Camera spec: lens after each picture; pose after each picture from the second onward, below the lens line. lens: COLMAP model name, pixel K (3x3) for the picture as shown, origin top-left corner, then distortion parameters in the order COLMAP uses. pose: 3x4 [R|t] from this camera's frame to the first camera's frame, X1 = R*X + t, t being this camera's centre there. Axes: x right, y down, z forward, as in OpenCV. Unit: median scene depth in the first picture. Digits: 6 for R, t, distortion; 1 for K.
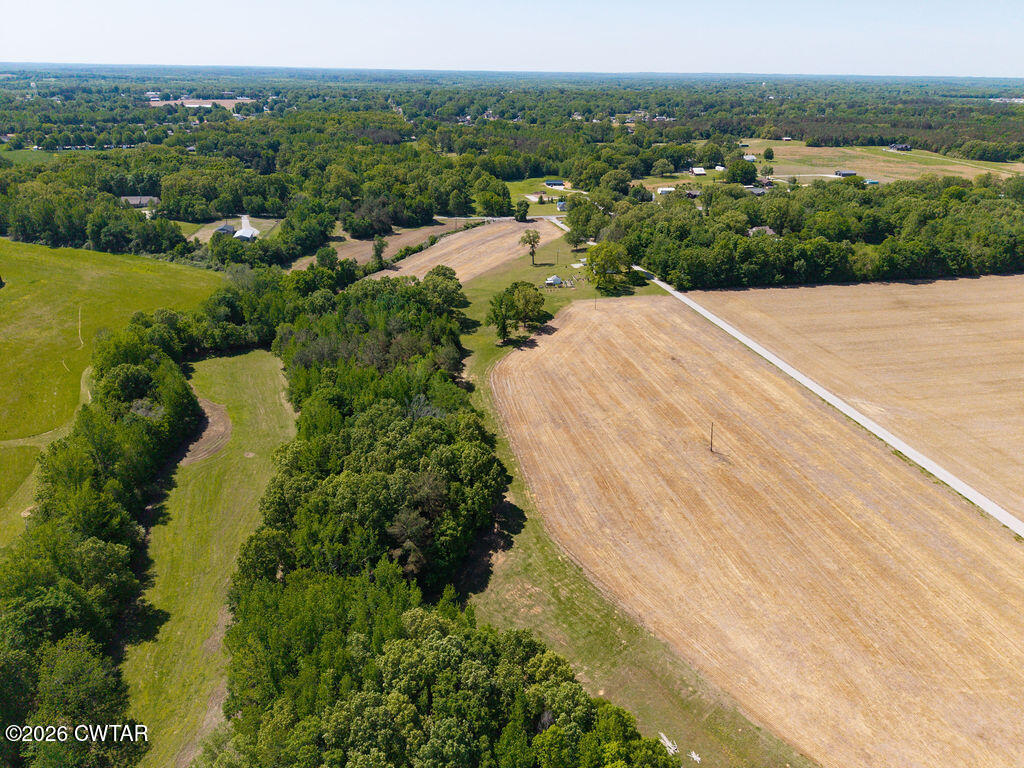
lens RADIAL K [[684.9, 0, 512.1], [0, 684.9, 379.6], [0, 0, 1]] dist [0.029890, -0.032213]
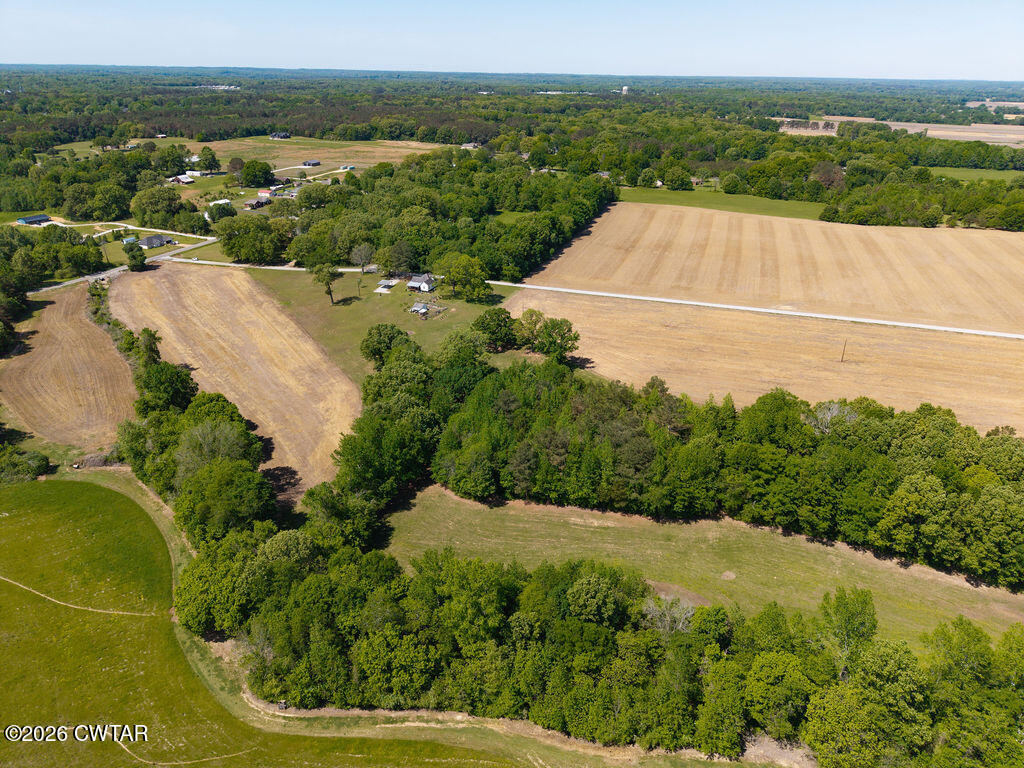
lens RADIAL K [[684.9, 0, 511.3], [0, 684.9, 392.8], [0, 0, 1]] dist [0.029890, -0.032213]
pose [[0.502378, -0.373462, 0.779835, -0.624082], [0.349519, 0.912652, 0.211904, -0.197166], [-0.790856, 0.166111, 0.589028, 0.416029]]
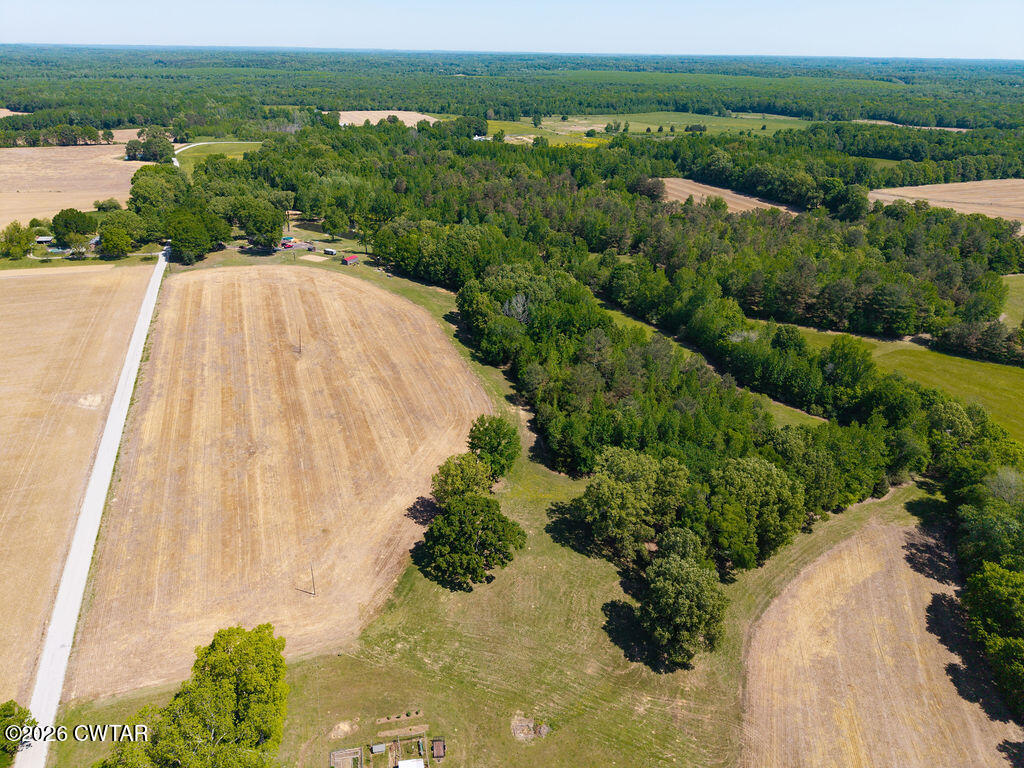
lens RADIAL K [[684.9, 0, 511.2], [0, 684.9, 385.8], [0, 0, 1]] dist [0.029890, -0.032213]
pose [[-0.988943, 0.044362, -0.141505, 0.047242], [-0.081199, 0.636469, 0.767016, -0.499572], [0.124090, 0.770025, -0.625830, 1.087540]]
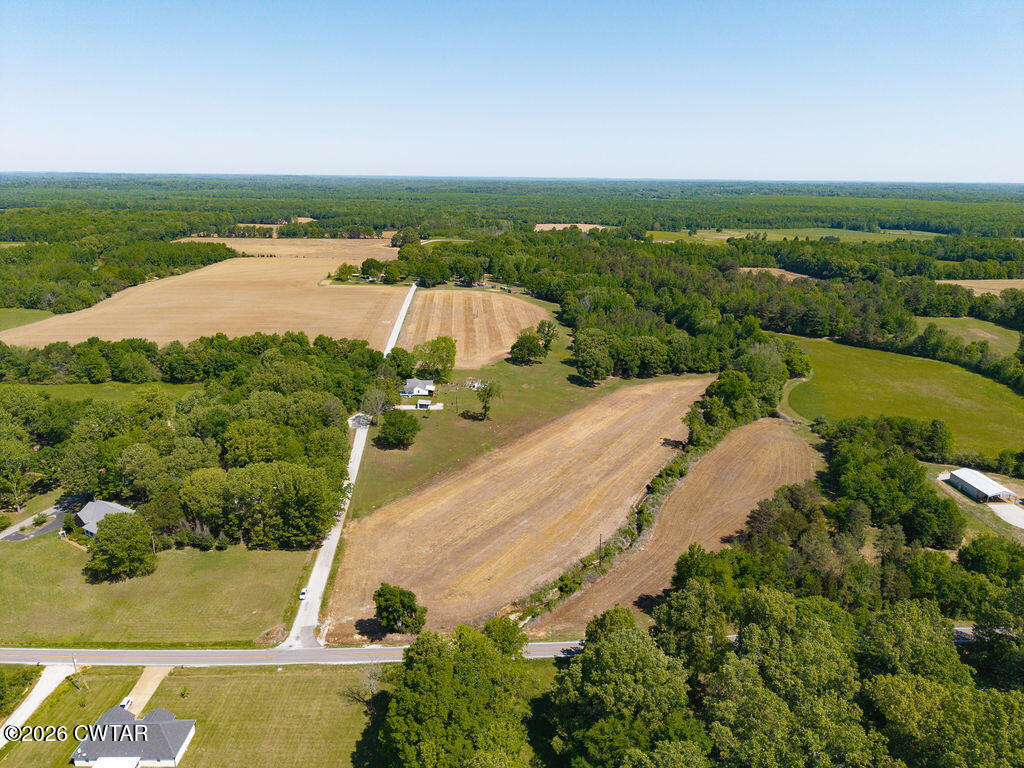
lens RADIAL K [[684.9, 0, 510.2], [0, 684.9, 382.1], [0, 0, 1]] dist [0.029890, -0.032213]
pose [[-0.990025, -0.057892, 0.128449, -0.107195], [0.041193, 0.752911, 0.656832, -0.810735], [-0.134736, 0.655572, -0.743016, 1.768509]]
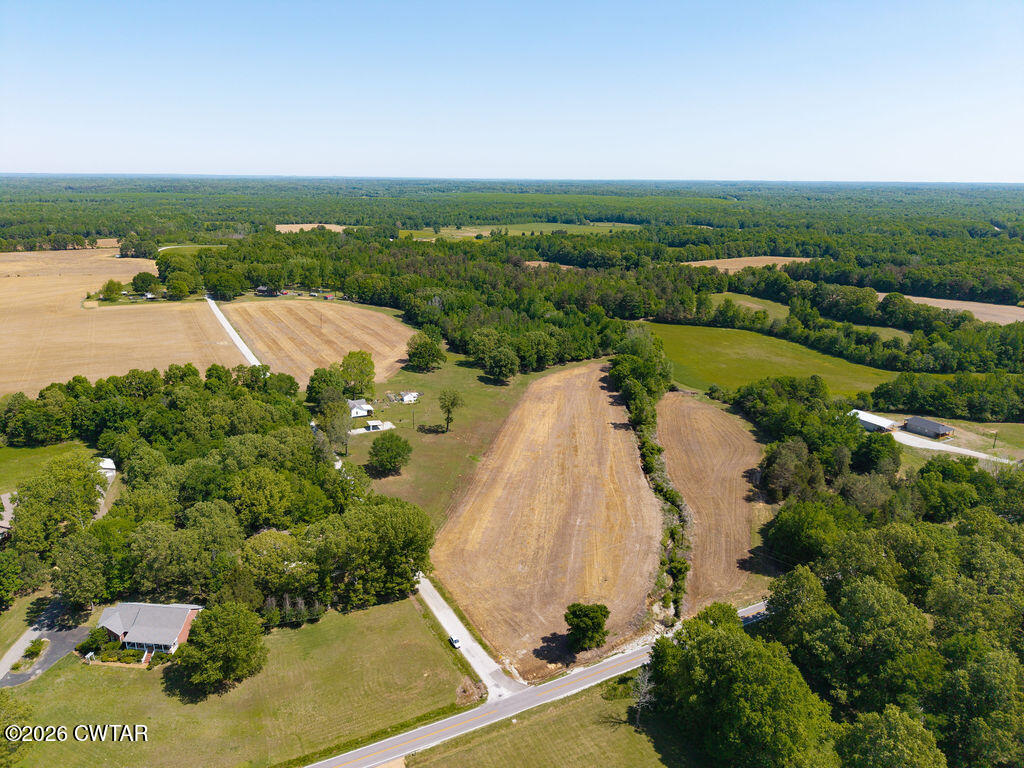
lens RADIAL K [[684.9, 0, 511.8], [0, 684.9, 386.1], [0, 0, 1]] dist [0.029890, -0.032213]
pose [[-0.957306, 0.068013, -0.280962, 0.193842], [-0.135312, 0.753453, 0.643428, -0.798004], [0.255453, 0.653975, -0.712082, 1.740067]]
